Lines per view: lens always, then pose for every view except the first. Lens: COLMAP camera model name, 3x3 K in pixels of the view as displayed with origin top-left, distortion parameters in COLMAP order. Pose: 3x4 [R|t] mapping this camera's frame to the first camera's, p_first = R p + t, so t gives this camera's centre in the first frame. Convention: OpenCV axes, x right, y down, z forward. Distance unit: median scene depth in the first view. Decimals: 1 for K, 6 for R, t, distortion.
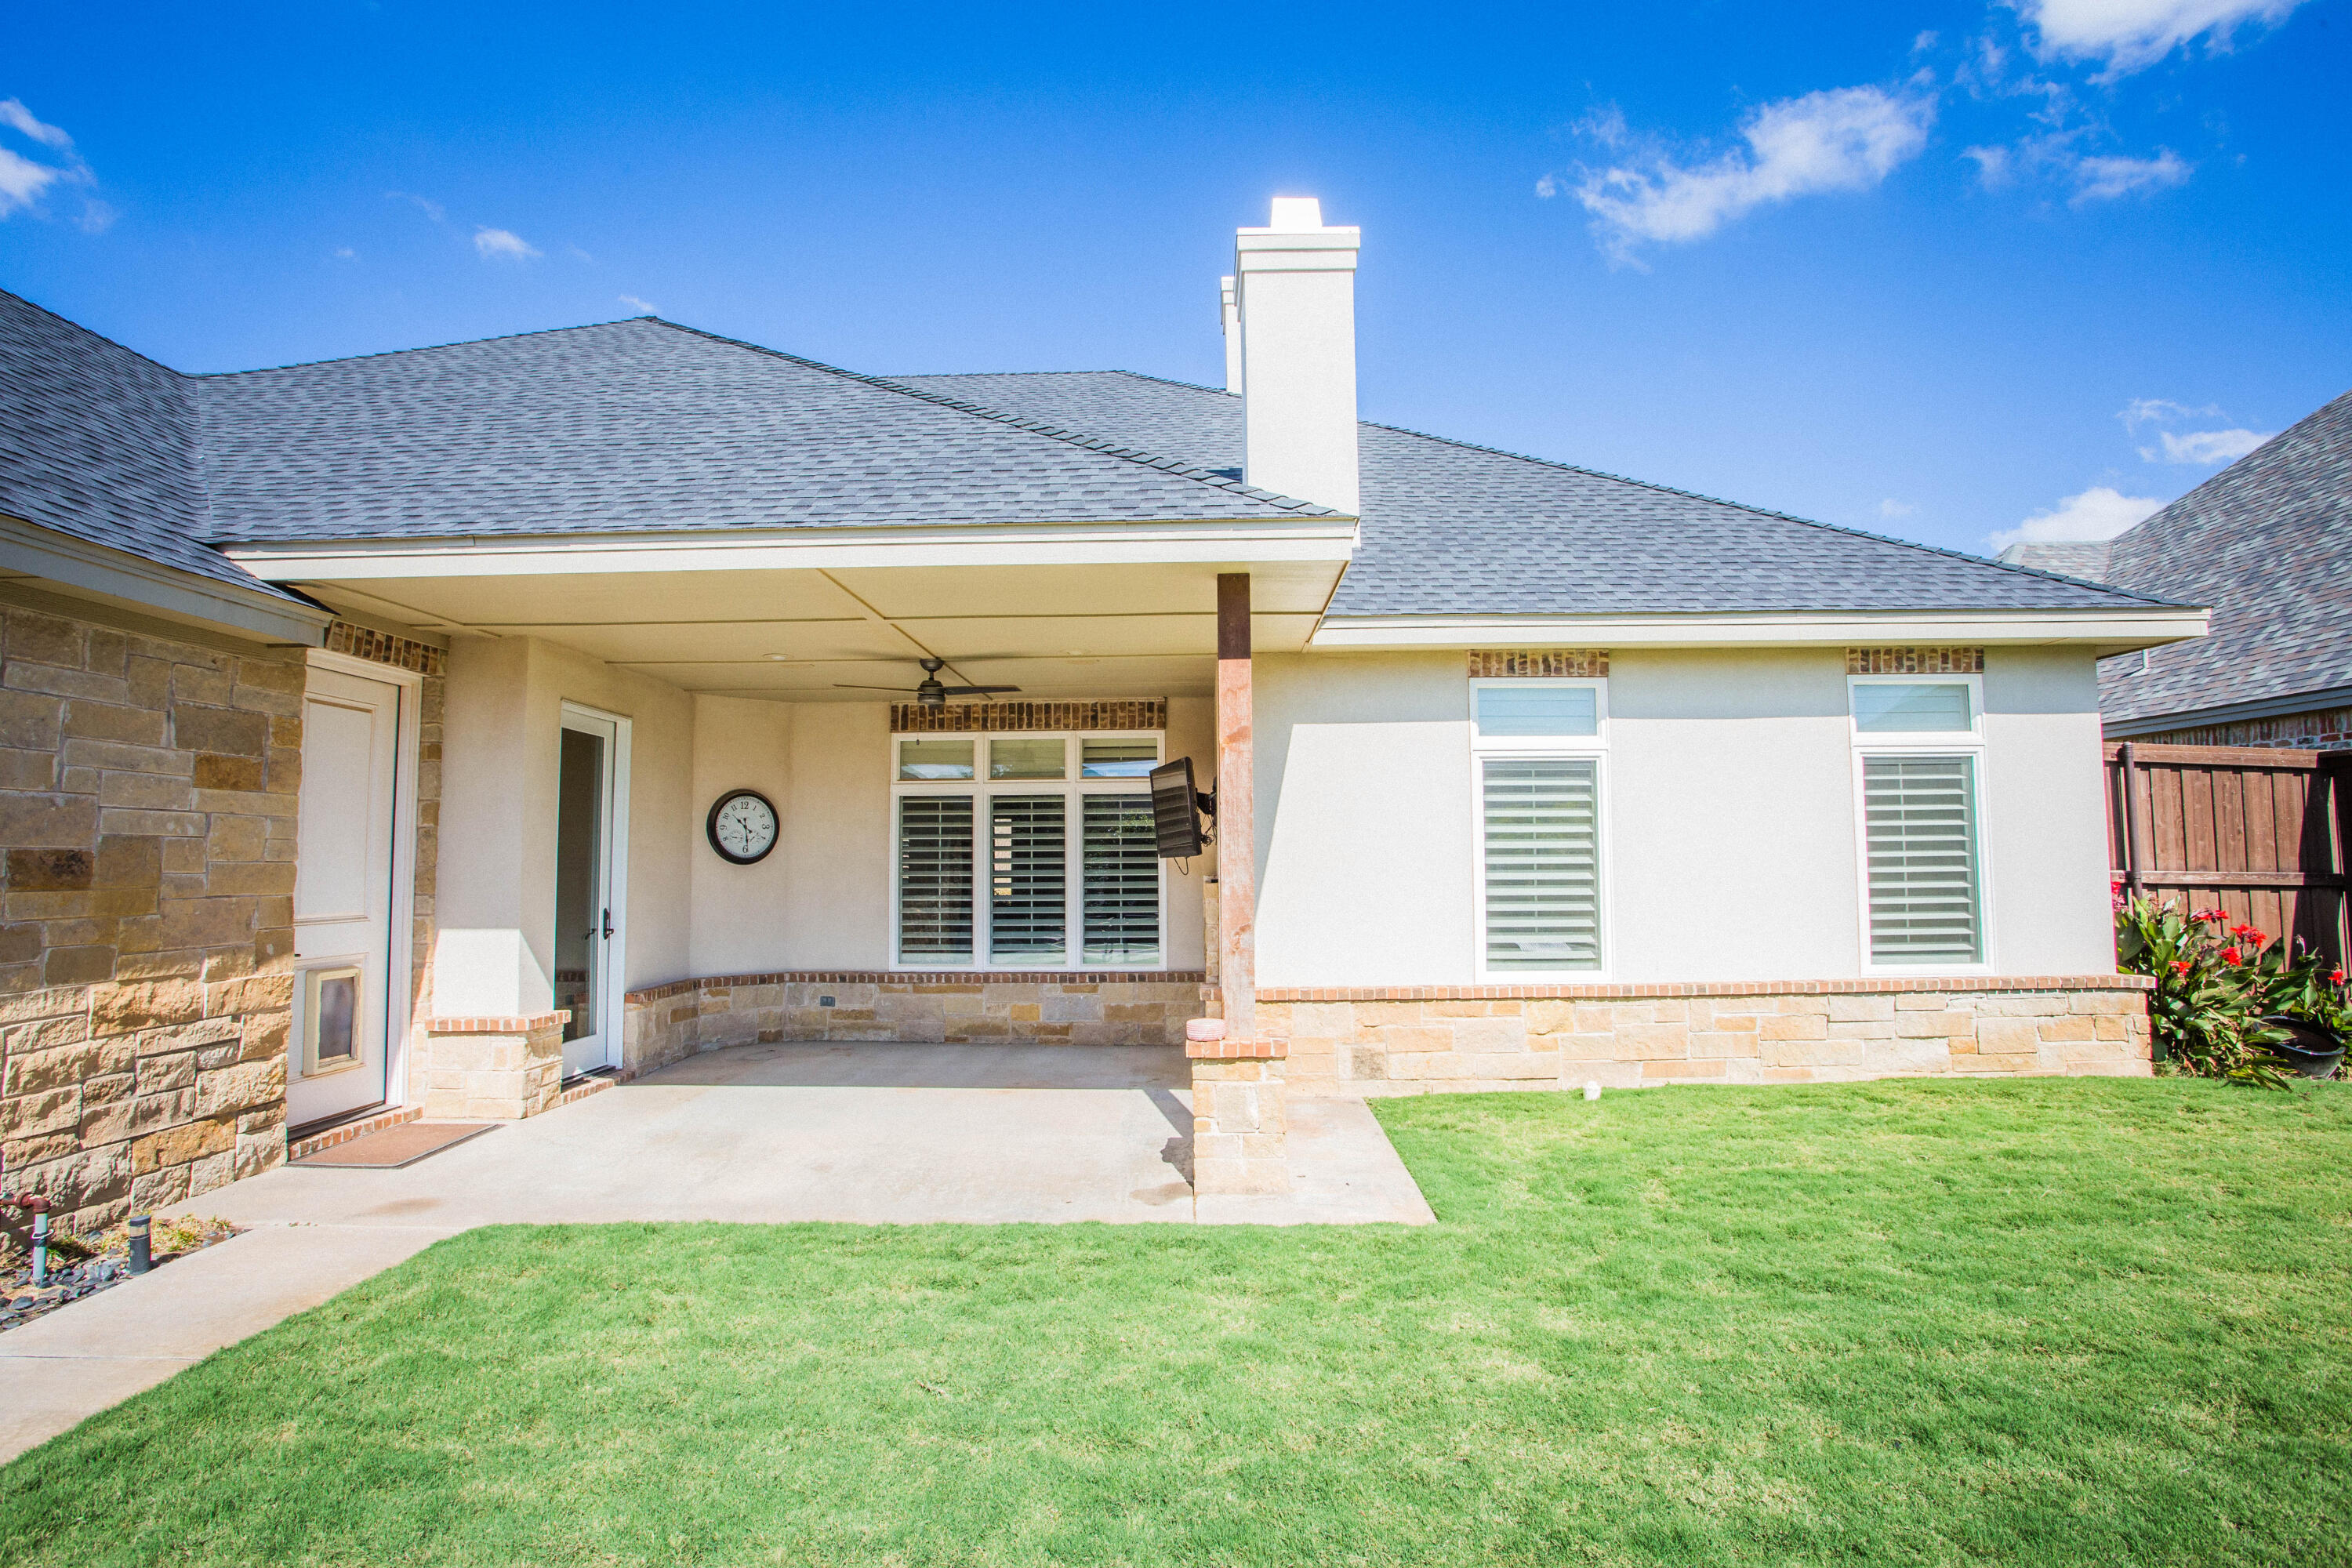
lens RADIAL K [[1148.2, 0, 1164.6], [0, 1148.2, 779.6], [0, 0, 1]] dist [-0.075313, 0.032830]
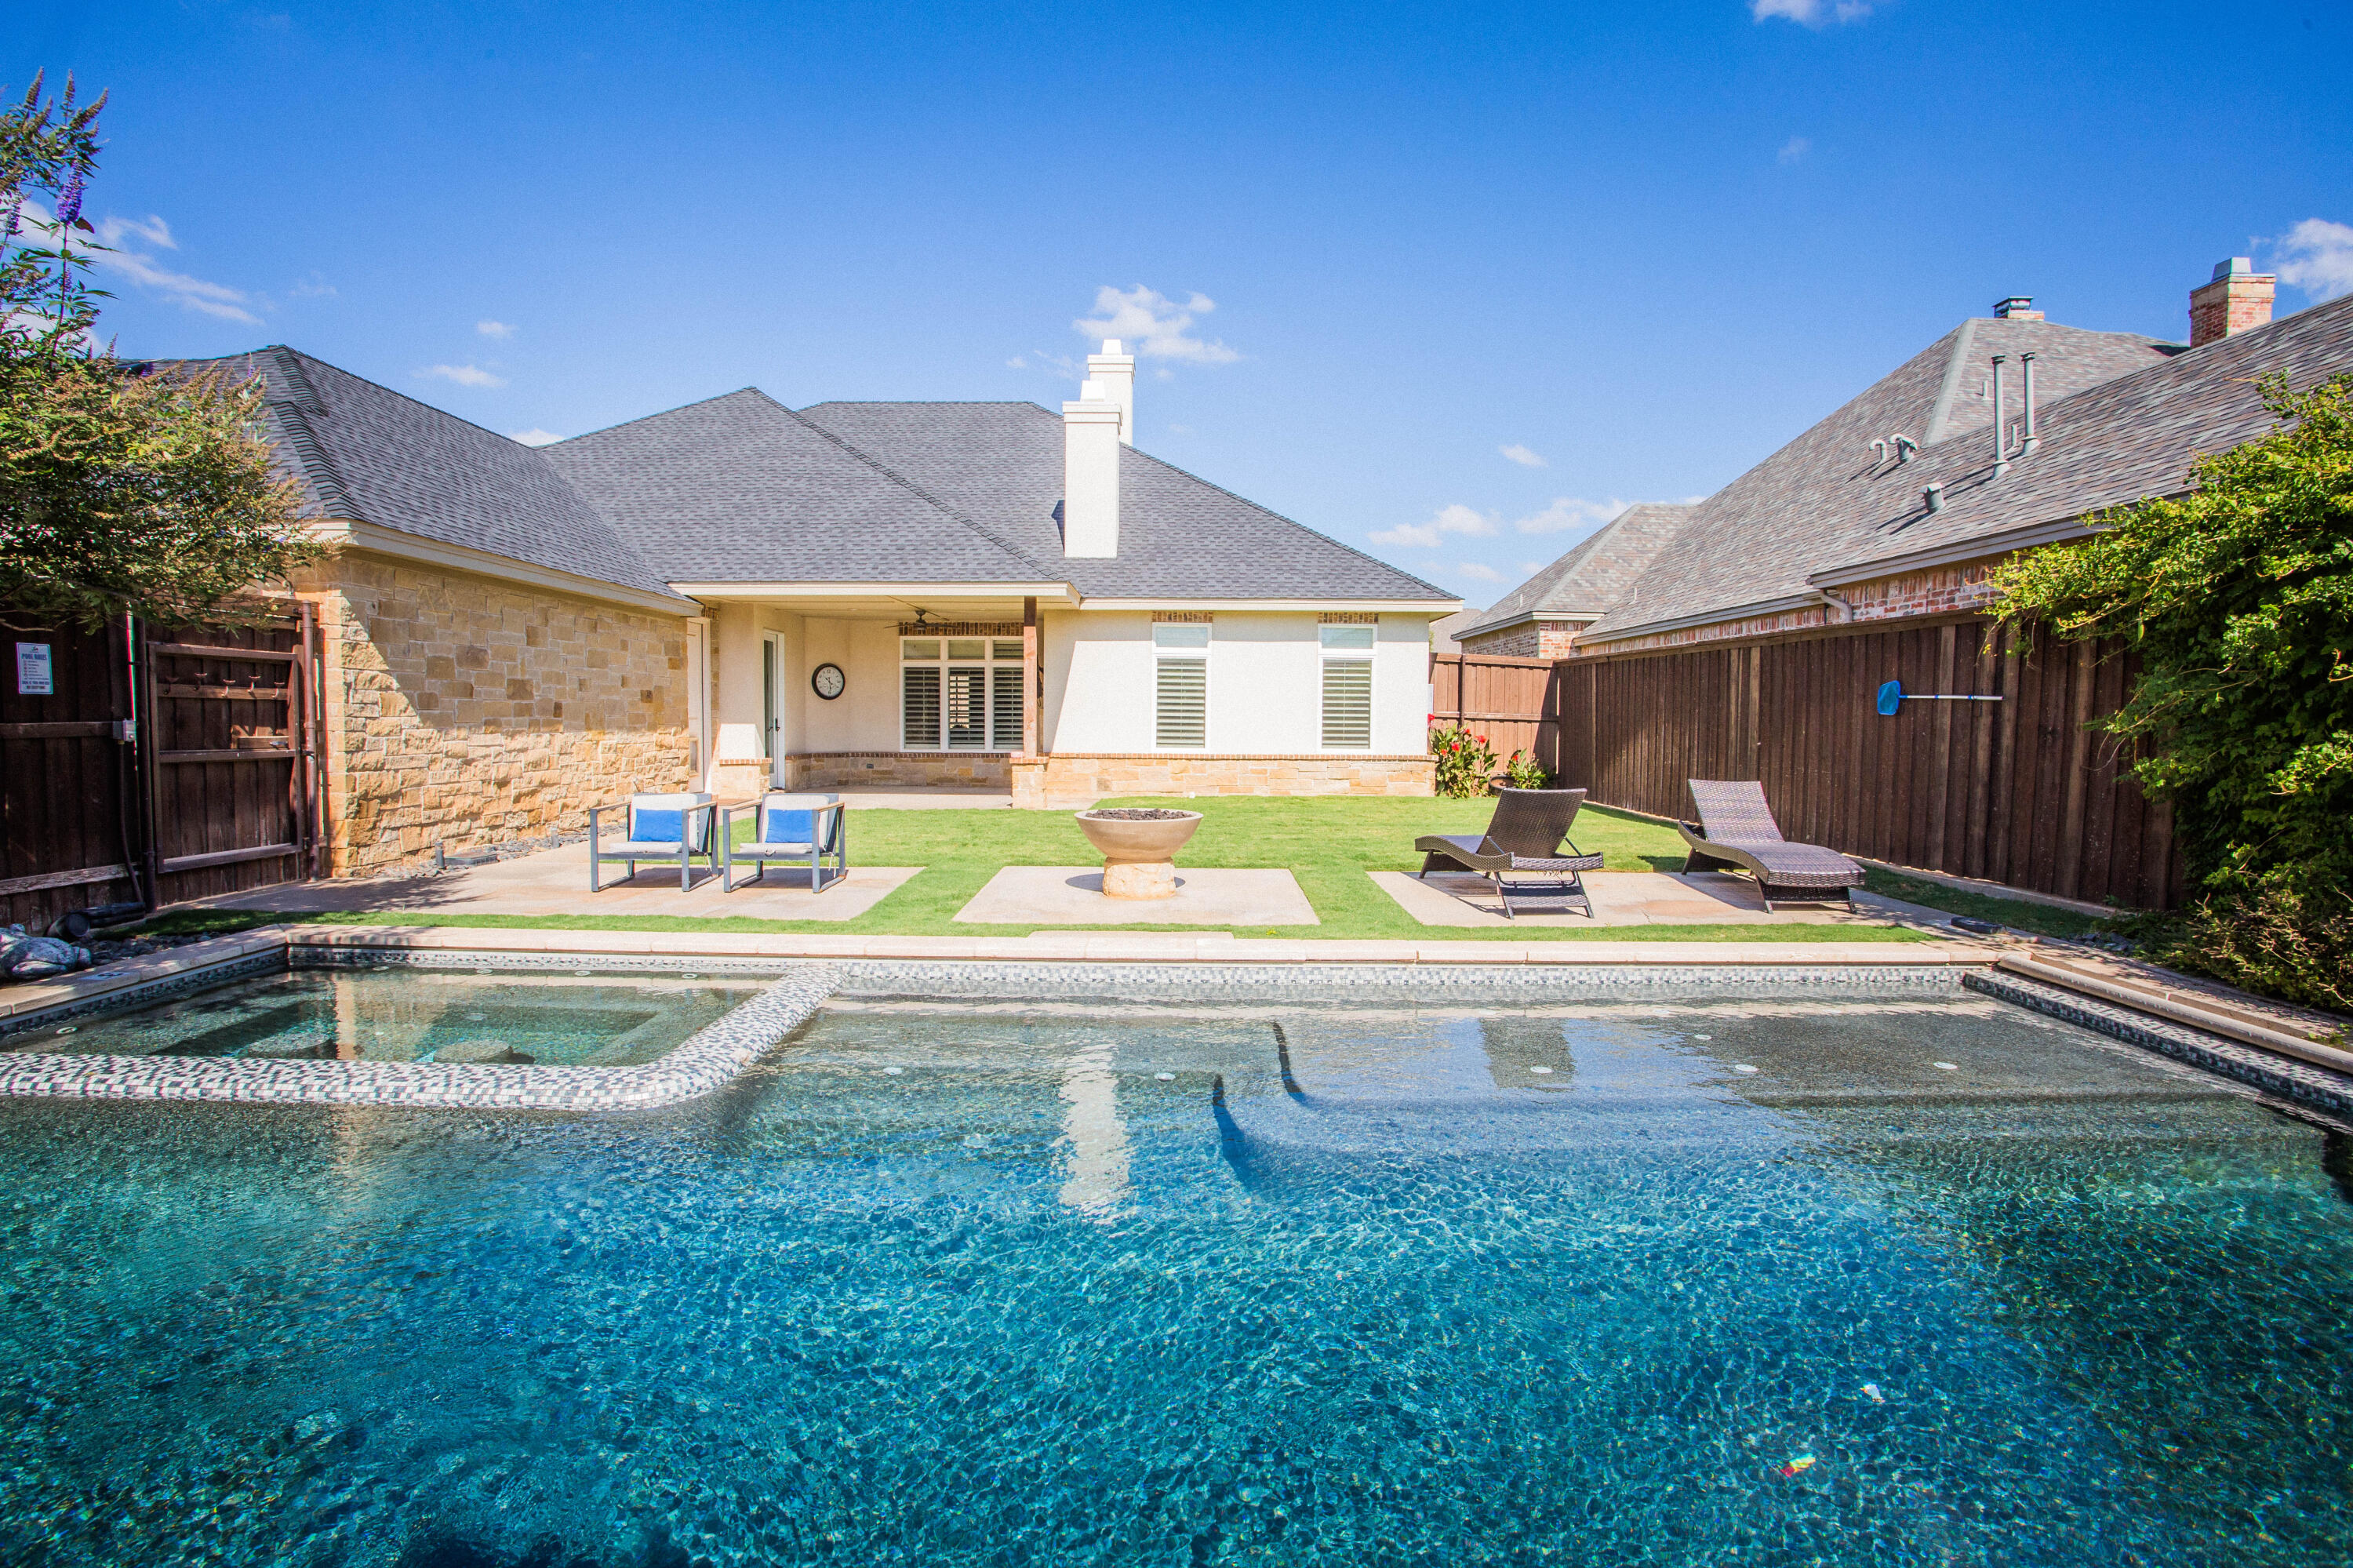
lens RADIAL K [[1148.8, 0, 1165.1], [0, 1148.8, 779.6], [0, 0, 1]] dist [-0.075313, 0.032830]
pose [[0.999668, 0.013310, 0.022050, 0.247669], [-0.016053, 0.991474, 0.129308, -0.075023], [-0.020141, -0.129620, 0.991359, -1.365349]]
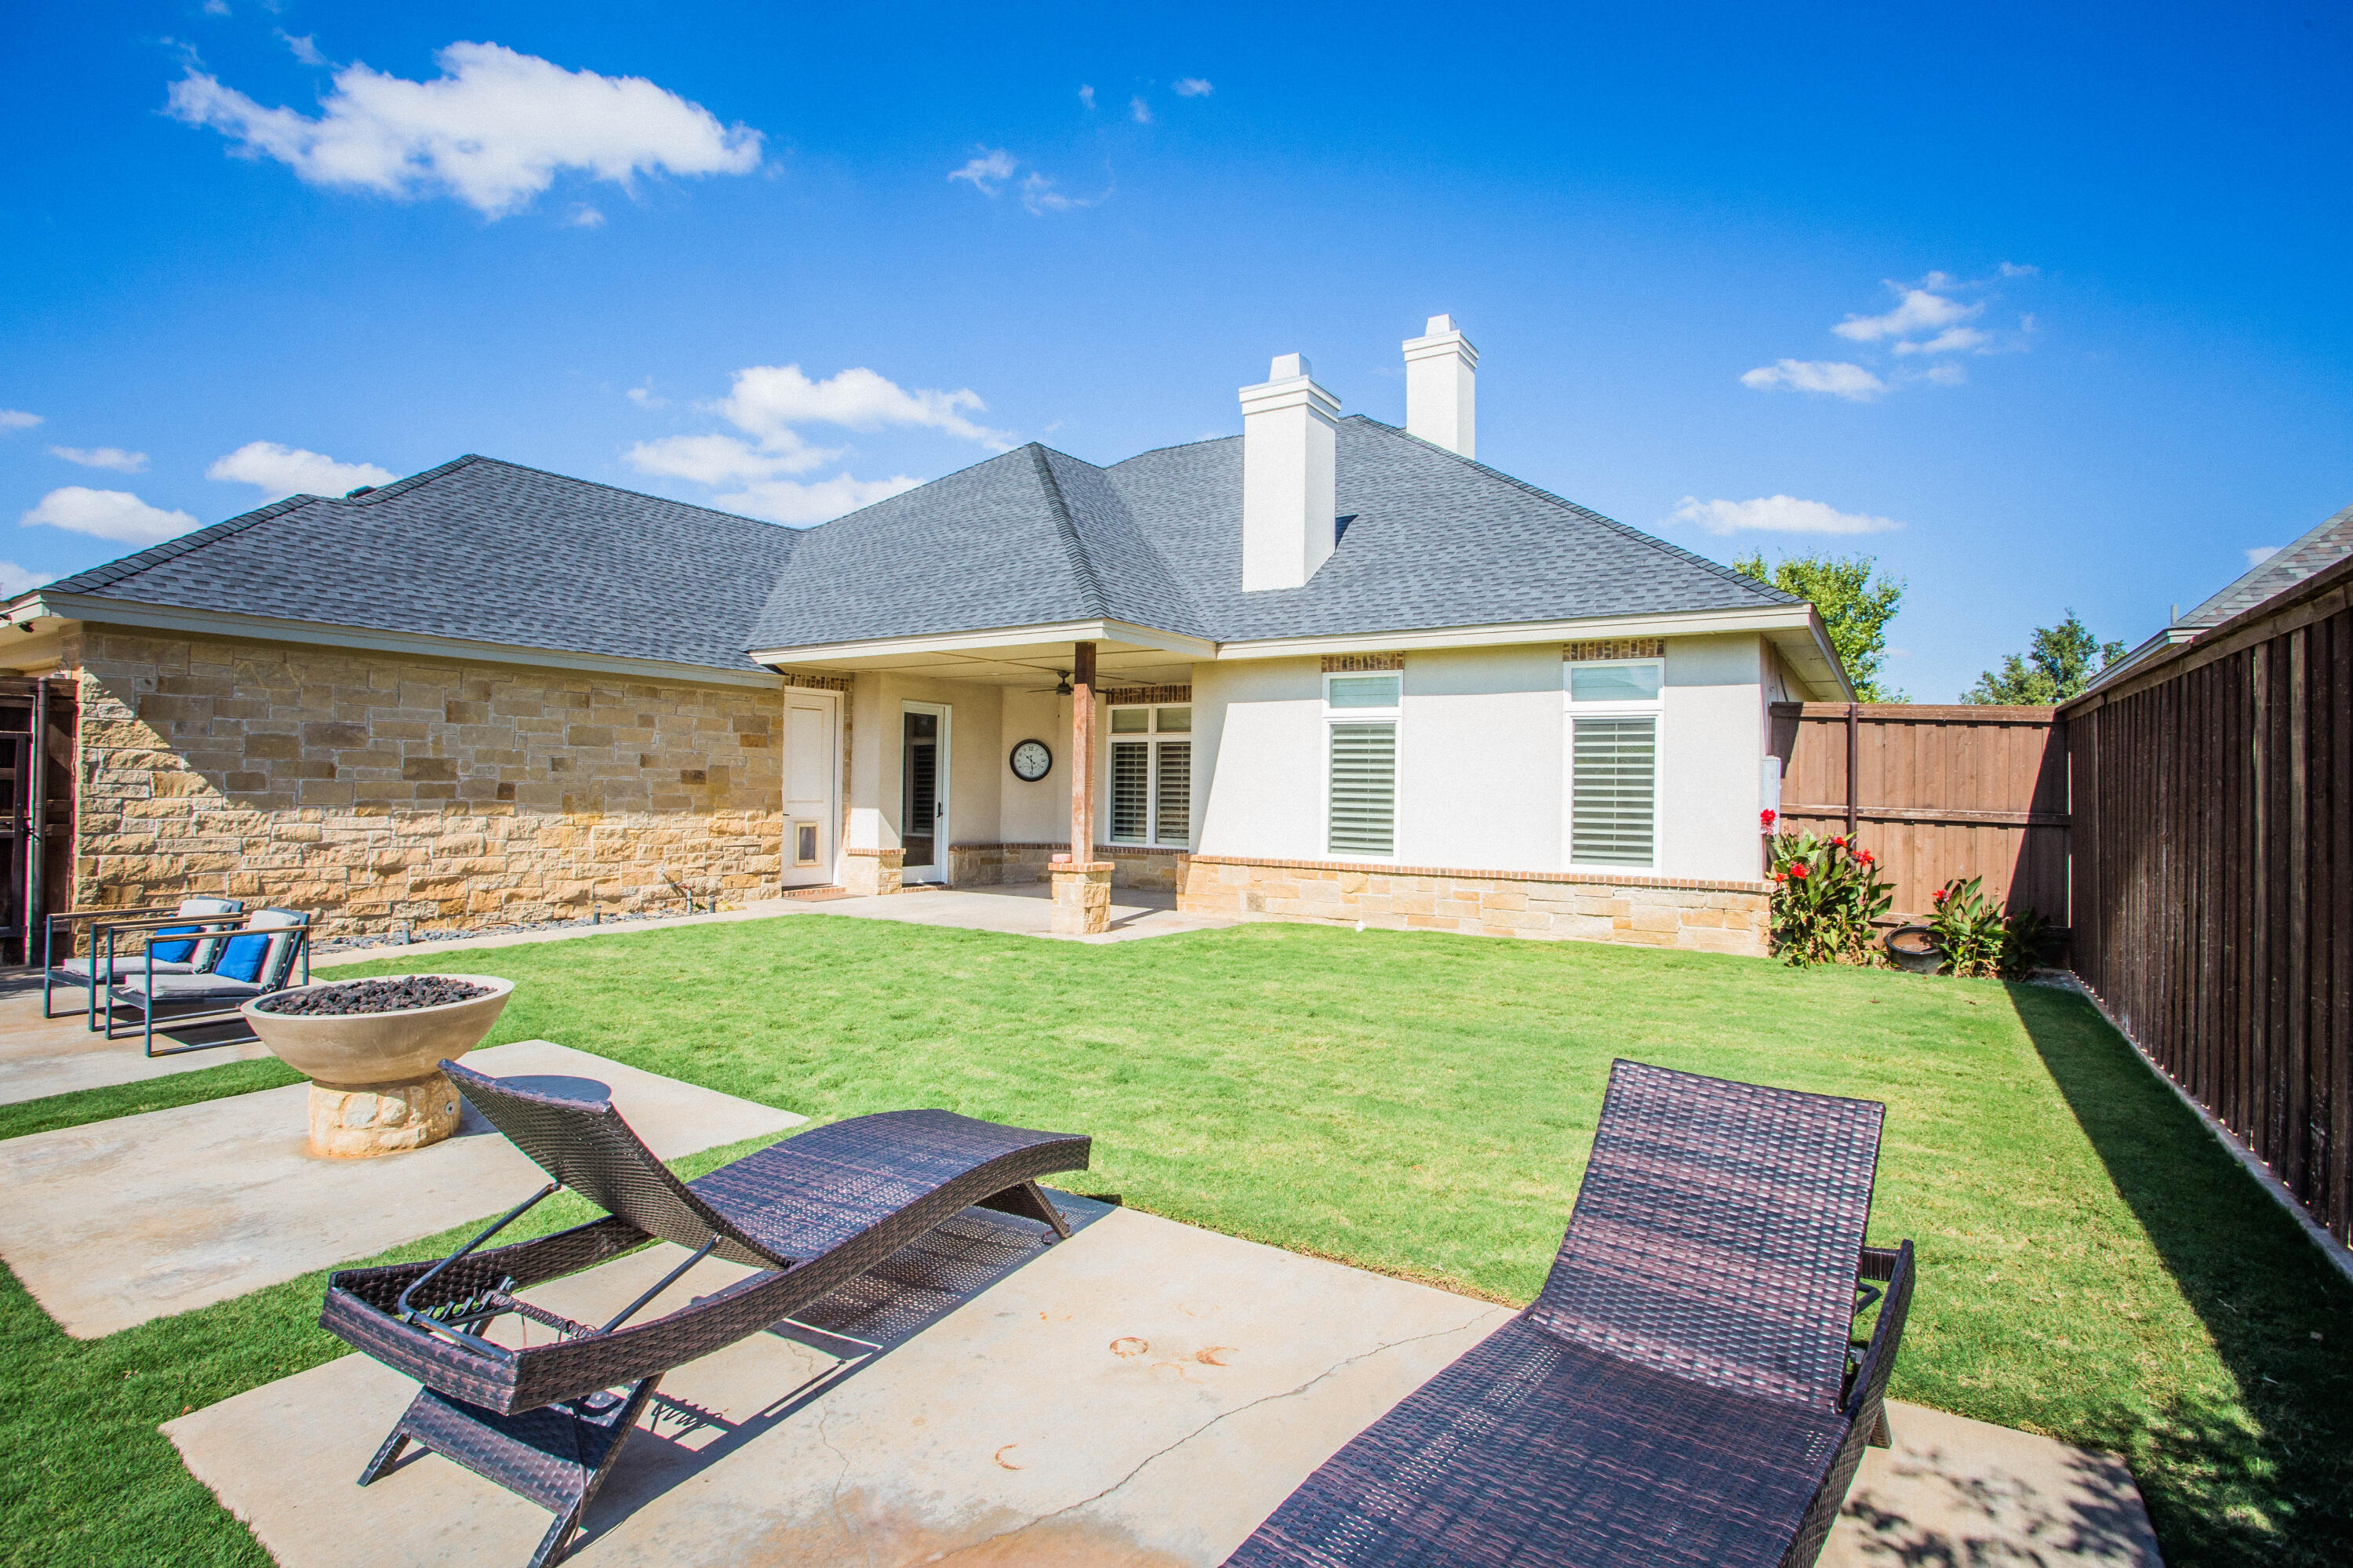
lens RADIAL K [[1148.8, 0, 1165.1], [0, 1148.8, 779.6], [0, 0, 1]] dist [-0.075313, 0.032830]
pose [[0.846292, 0.016128, -0.532476, 0.952826], [0.017771, 0.998131, 0.058476, -0.037415], [0.532423, -0.058951, 0.844423, -0.503846]]
